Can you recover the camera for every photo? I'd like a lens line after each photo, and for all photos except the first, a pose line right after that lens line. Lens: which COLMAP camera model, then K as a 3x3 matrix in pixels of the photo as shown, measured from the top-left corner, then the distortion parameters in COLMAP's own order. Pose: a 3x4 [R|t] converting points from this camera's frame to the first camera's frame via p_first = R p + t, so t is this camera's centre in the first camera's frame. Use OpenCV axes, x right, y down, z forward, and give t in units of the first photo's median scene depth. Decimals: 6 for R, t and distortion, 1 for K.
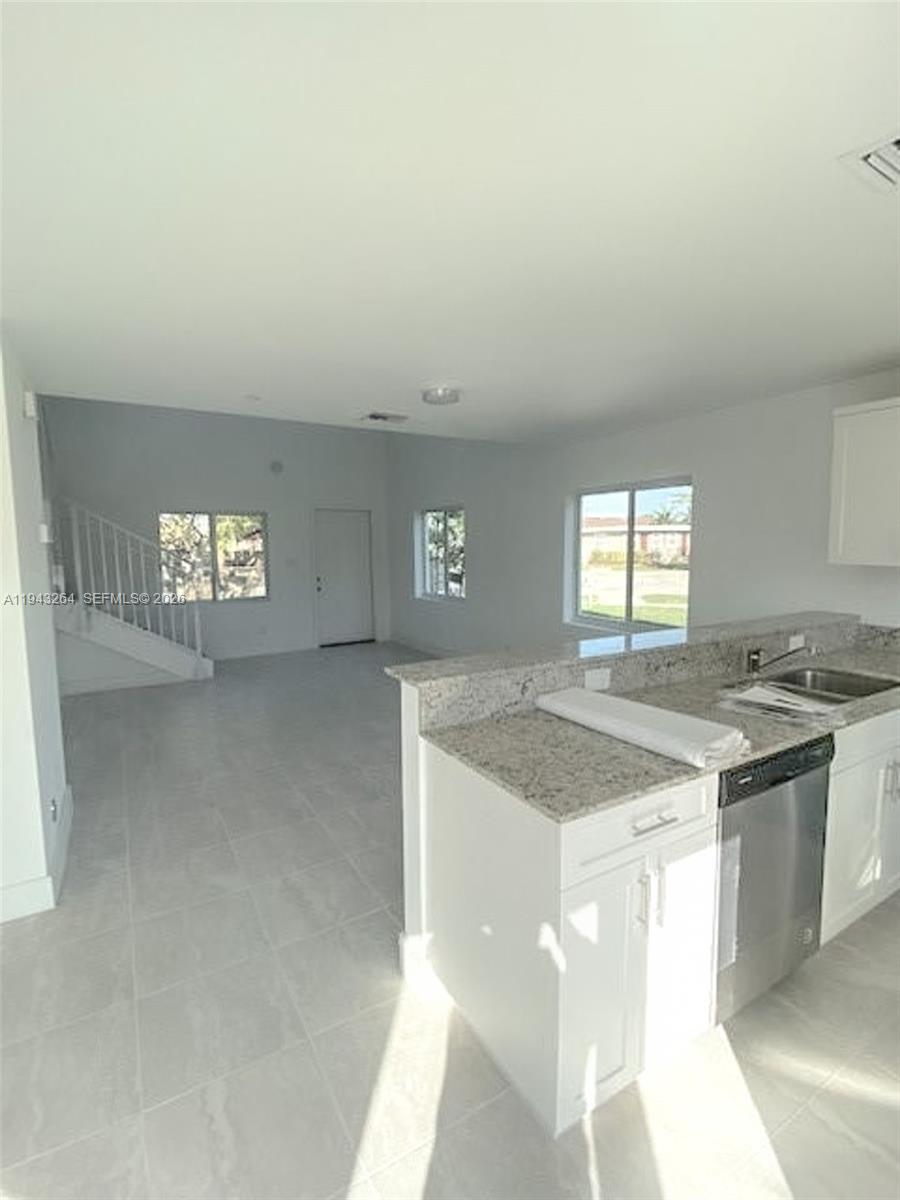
lens RADIAL K [[557.5, 0, 450.0], [0, 557.5, 600.0], [0, 0, 1]] dist [0.000883, 0.000036]
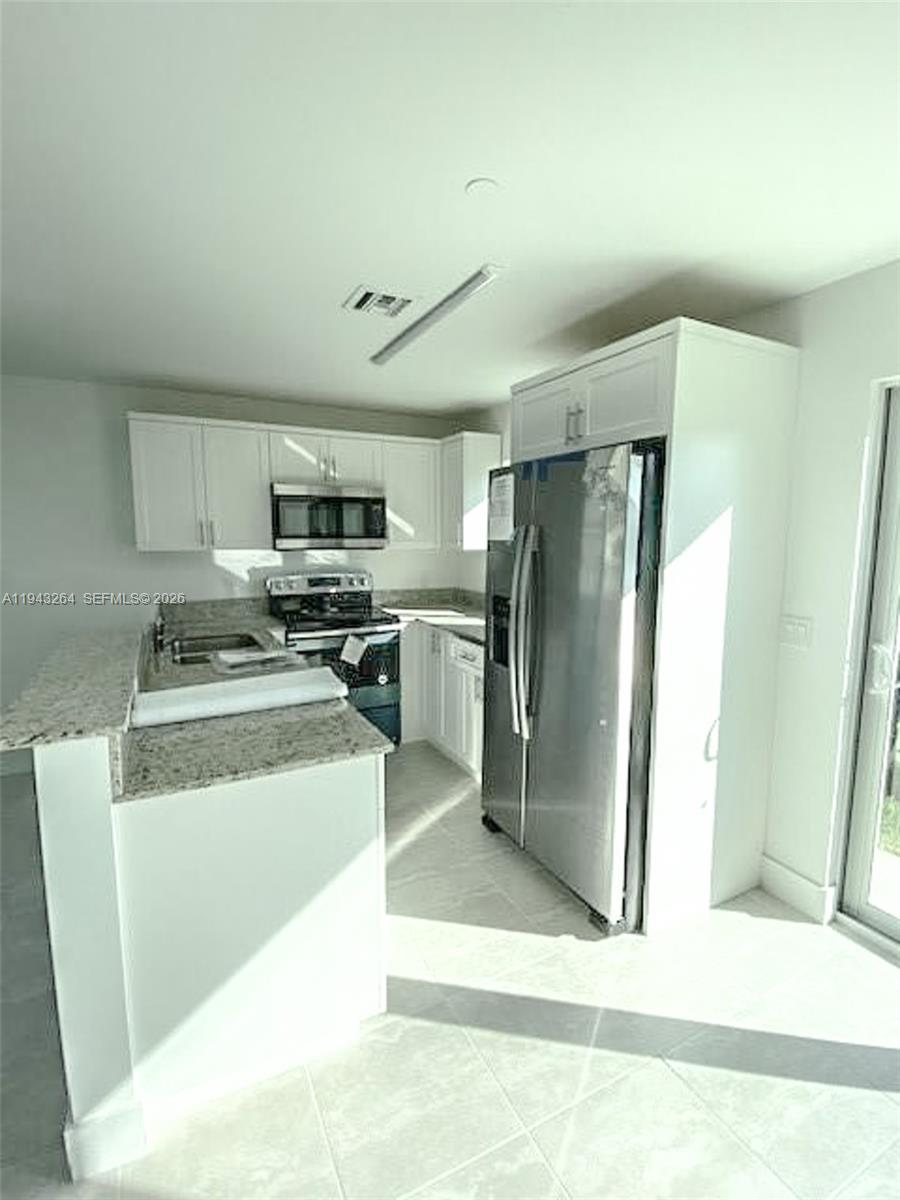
lens RADIAL K [[557.5, 0, 450.0], [0, 557.5, 600.0], [0, 0, 1]] dist [0.000883, 0.000036]
pose [[0.057852, -0.118441, 0.991274, -0.667771], [0.105952, 0.988058, 0.111873, -0.040368], [-0.992687, 0.098556, 0.069710, 0.500898]]
